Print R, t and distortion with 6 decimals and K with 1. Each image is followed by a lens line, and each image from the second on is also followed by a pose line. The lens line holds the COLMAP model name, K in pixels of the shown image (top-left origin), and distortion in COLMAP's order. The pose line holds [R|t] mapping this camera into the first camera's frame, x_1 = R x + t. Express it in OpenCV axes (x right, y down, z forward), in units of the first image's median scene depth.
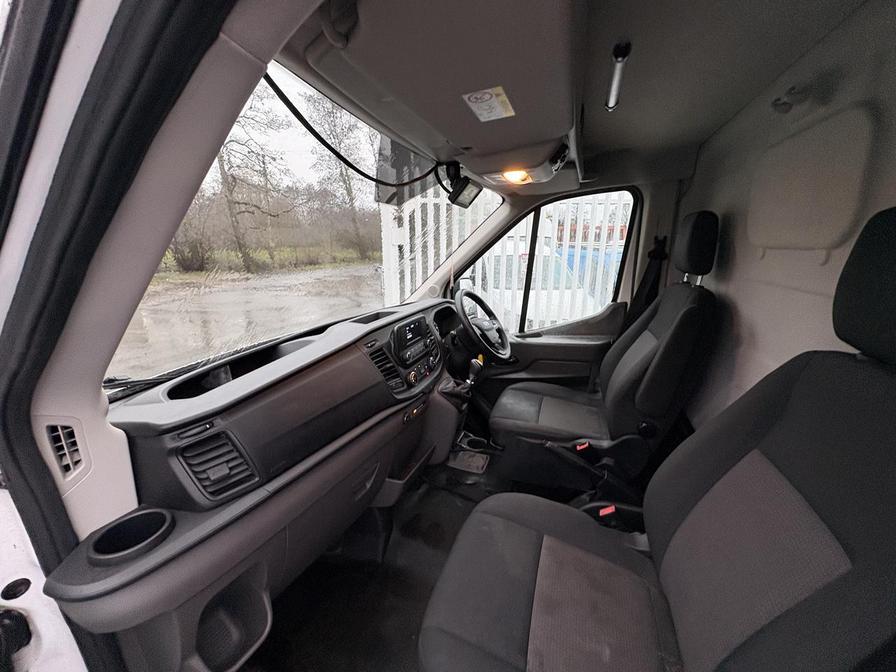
lens RADIAL K [[356.3, 0, 449.6], [0, 356.3, 339.5], [0, 0, 1]] dist [-0.003660, 0.000039]
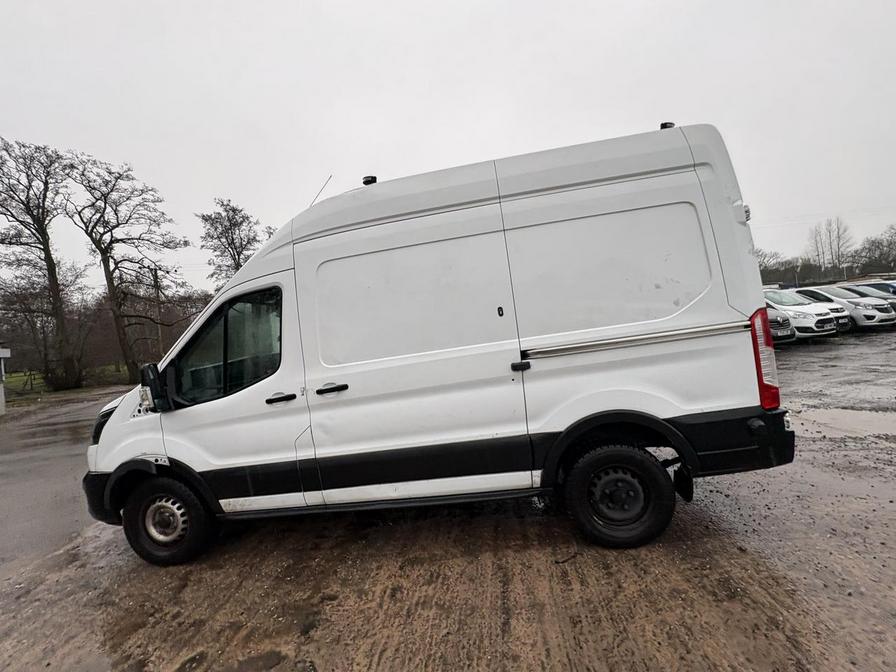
lens RADIAL K [[356.3, 0, 451.1], [0, 356.3, 336.8], [0, 0, 1]] dist [-0.003660, 0.000039]
pose [[0.965315, -0.096461, 0.242615, 0.725415], [0.153042, 0.961919, -0.226472, 0.746619], [-0.211530, 0.255748, 0.943318, -2.396993]]
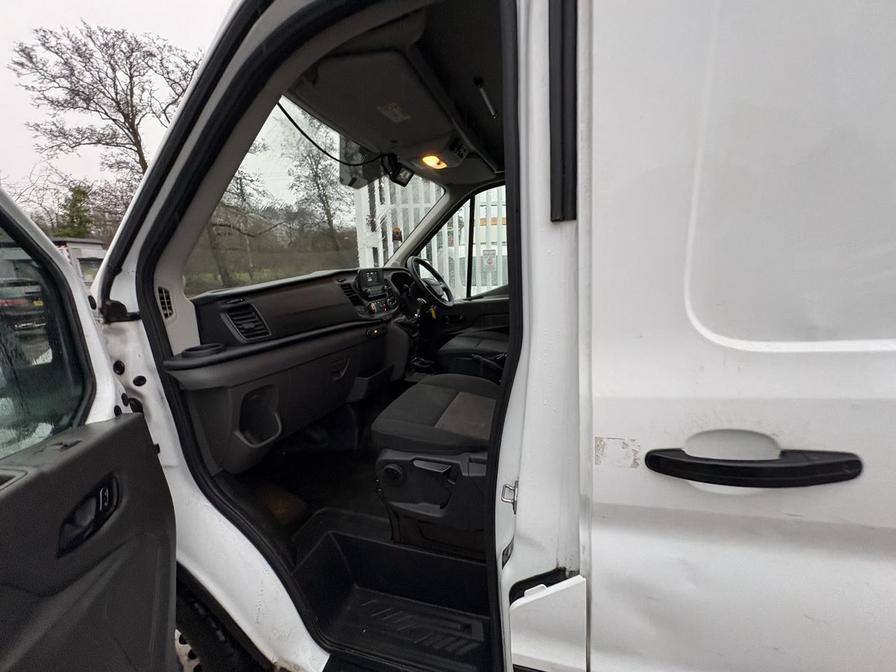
lens RADIAL K [[356.3, 0, 446.4], [0, 356.3, 337.1], [0, 0, 1]] dist [-0.003660, 0.000039]
pose [[0.998100, -0.050565, 0.035194, 0.115944], [0.052092, 0.997676, -0.043915, 0.267145], [-0.032892, 0.045665, 0.998415, -0.360745]]
